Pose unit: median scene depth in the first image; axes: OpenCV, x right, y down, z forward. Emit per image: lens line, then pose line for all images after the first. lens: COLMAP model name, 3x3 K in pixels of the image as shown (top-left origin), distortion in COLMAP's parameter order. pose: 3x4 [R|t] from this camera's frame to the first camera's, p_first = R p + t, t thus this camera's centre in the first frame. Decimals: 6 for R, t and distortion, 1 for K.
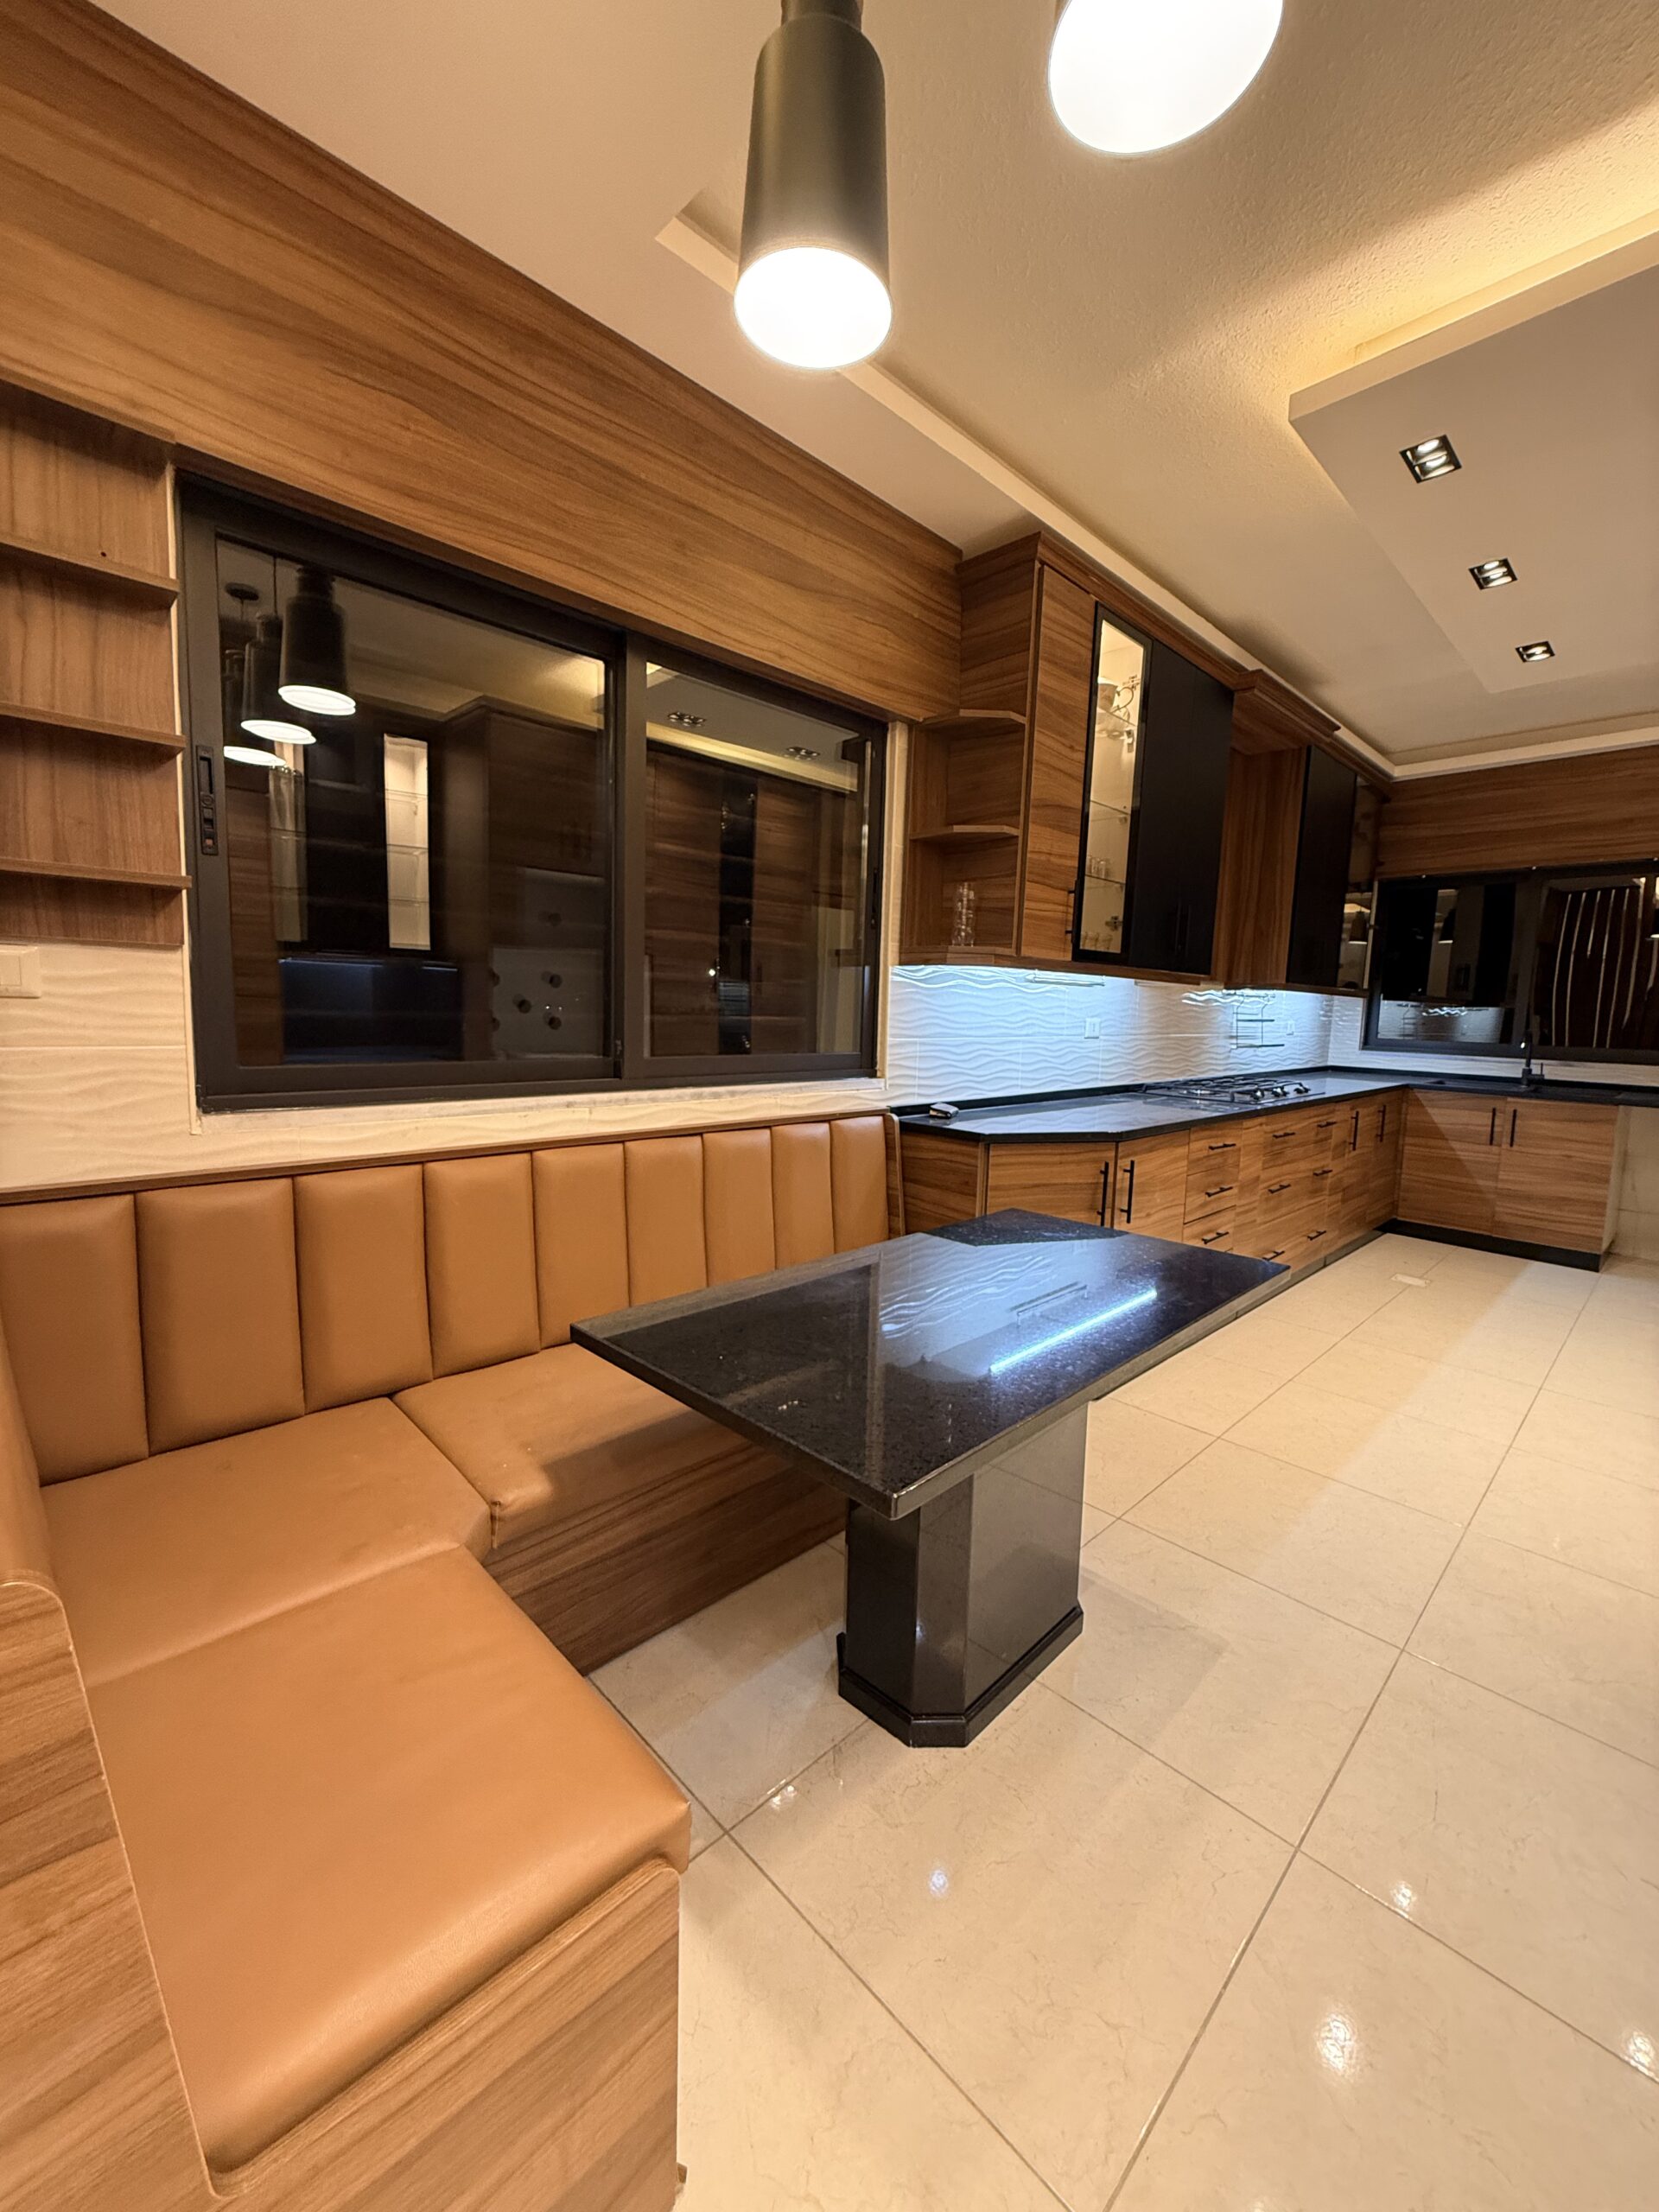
lens RADIAL K [[879.8, 0, 831.1], [0, 879.8, 1099.2], [0, 0, 1]] dist [-0.000912, -0.000635]
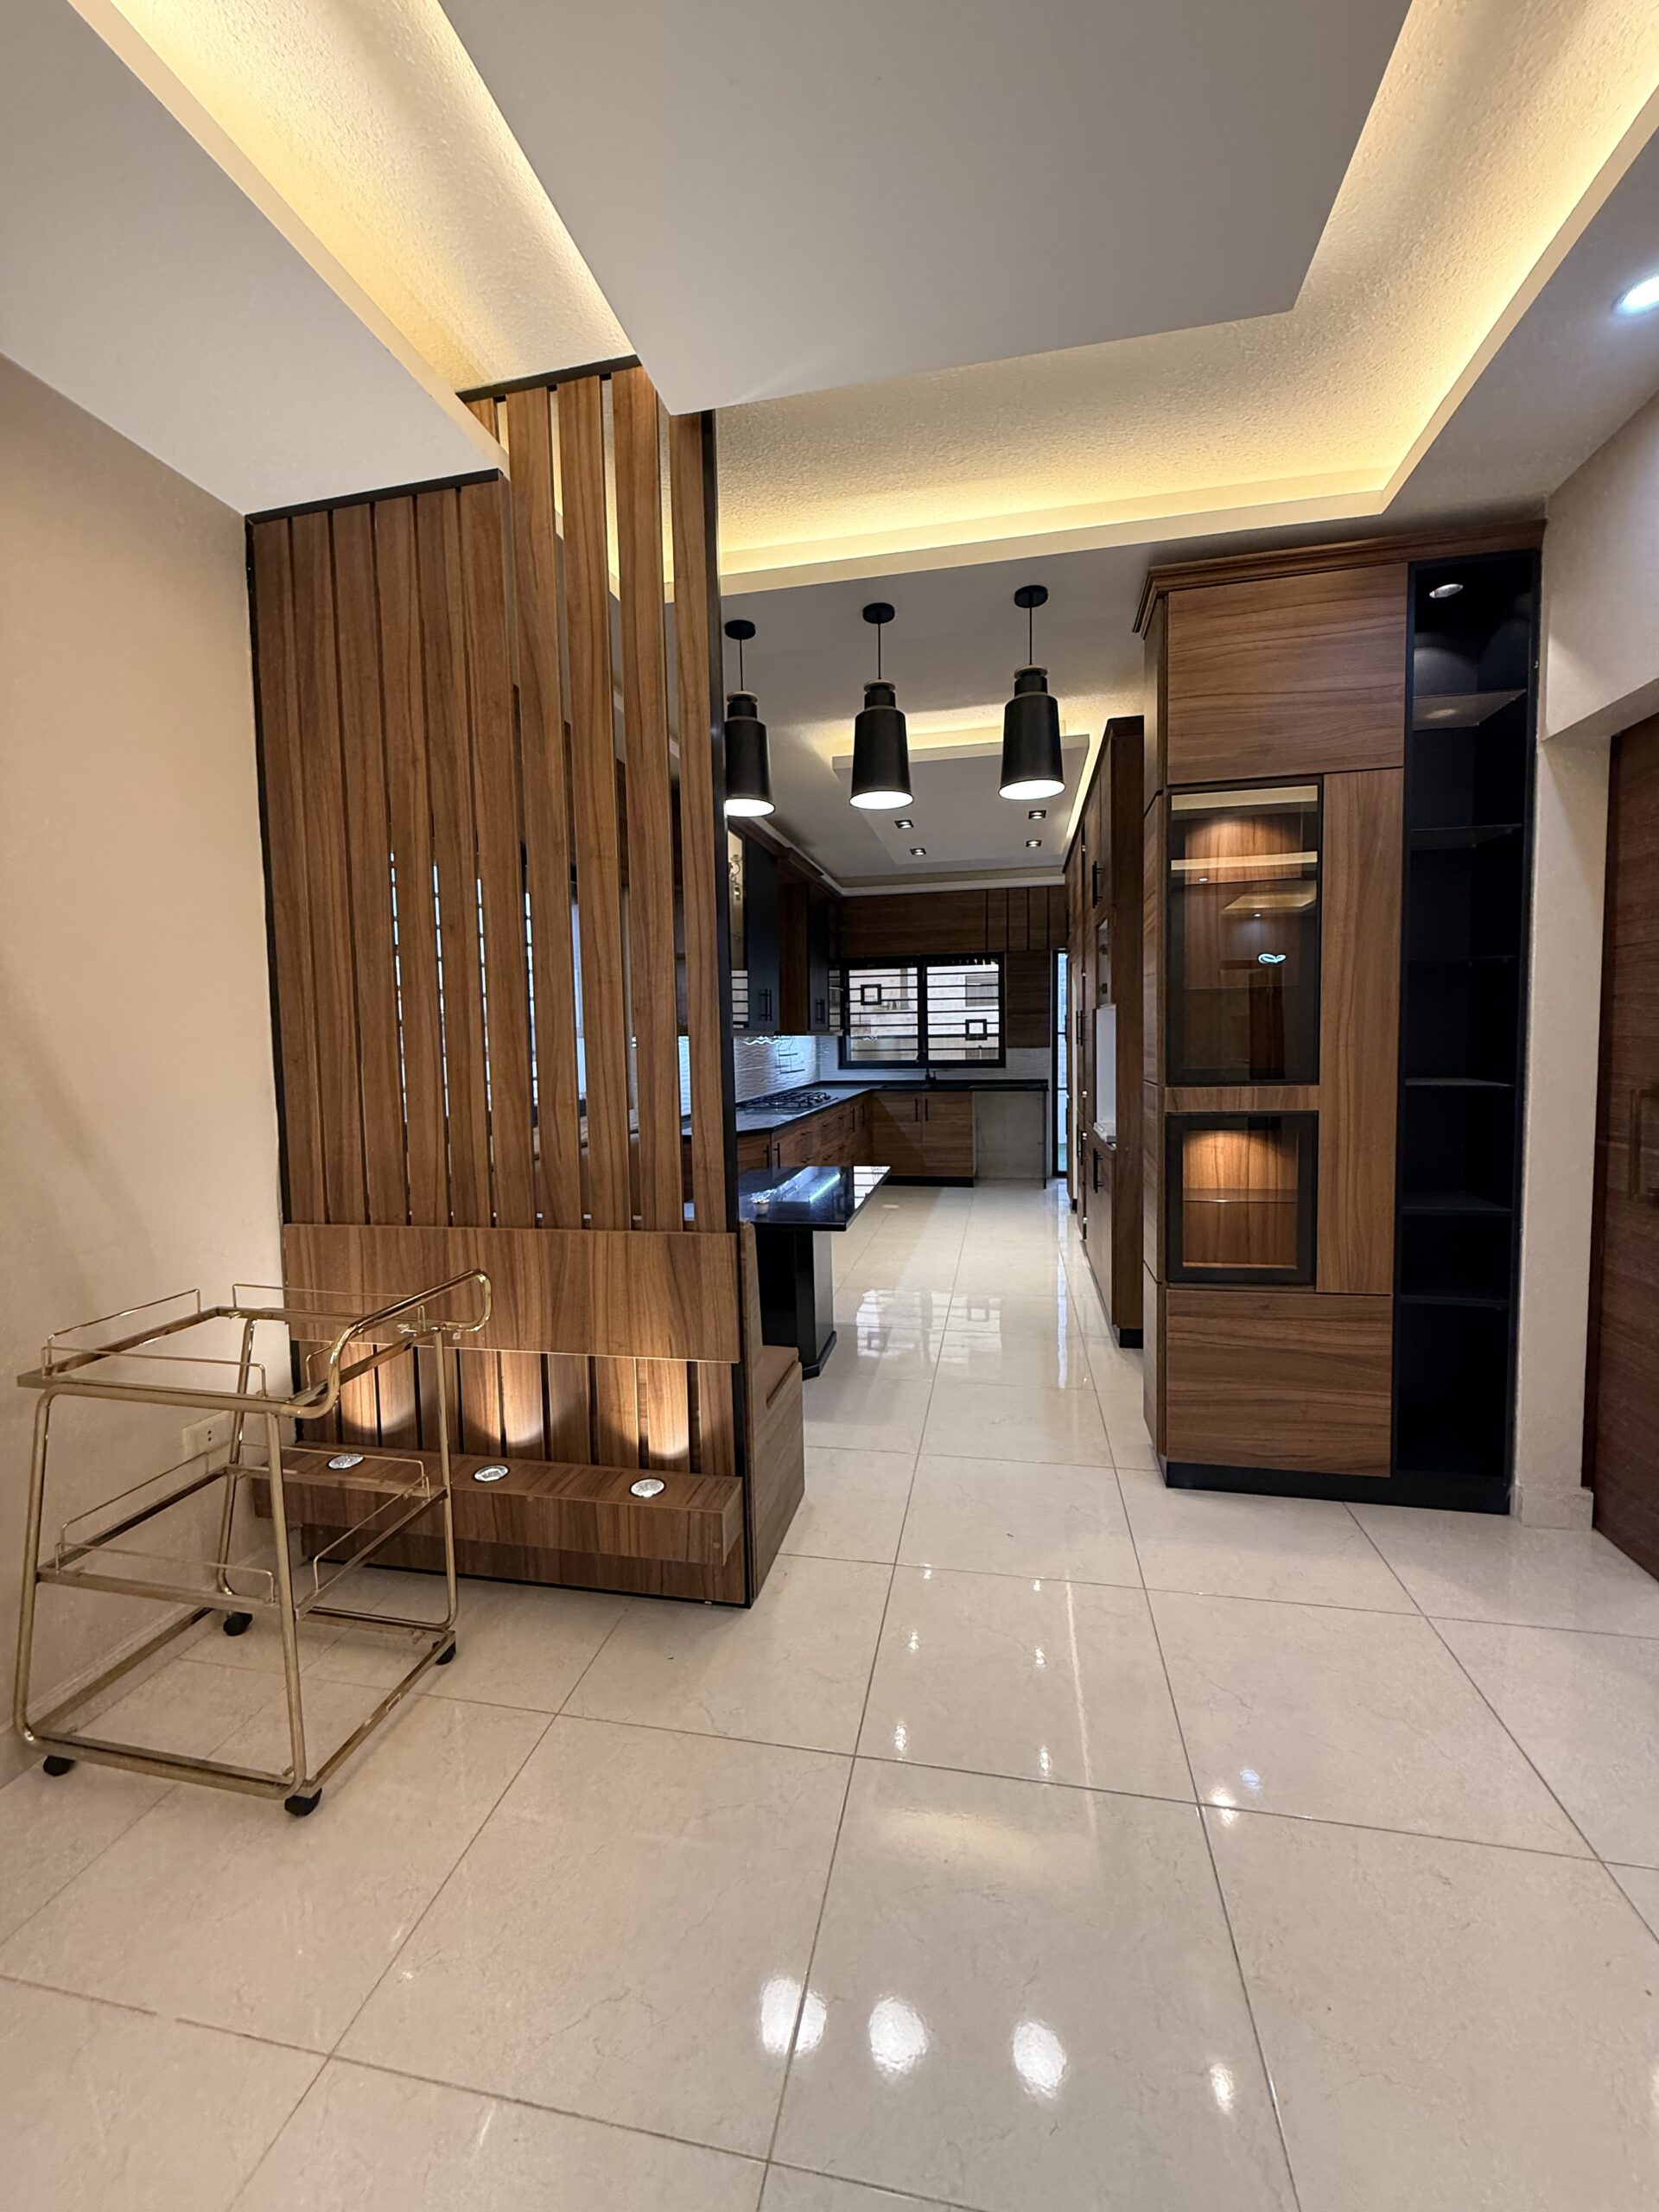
lens RADIAL K [[879.8, 0, 831.1], [0, 879.8, 1099.2], [0, 0, 1]] dist [-0.000912, -0.000635]
pose [[0.825212, -0.082780, 0.558724, -0.457603], [0.103178, 0.994650, -0.005024, 0.002246], [-0.555319, 0.061794, 0.829338, -0.431792]]
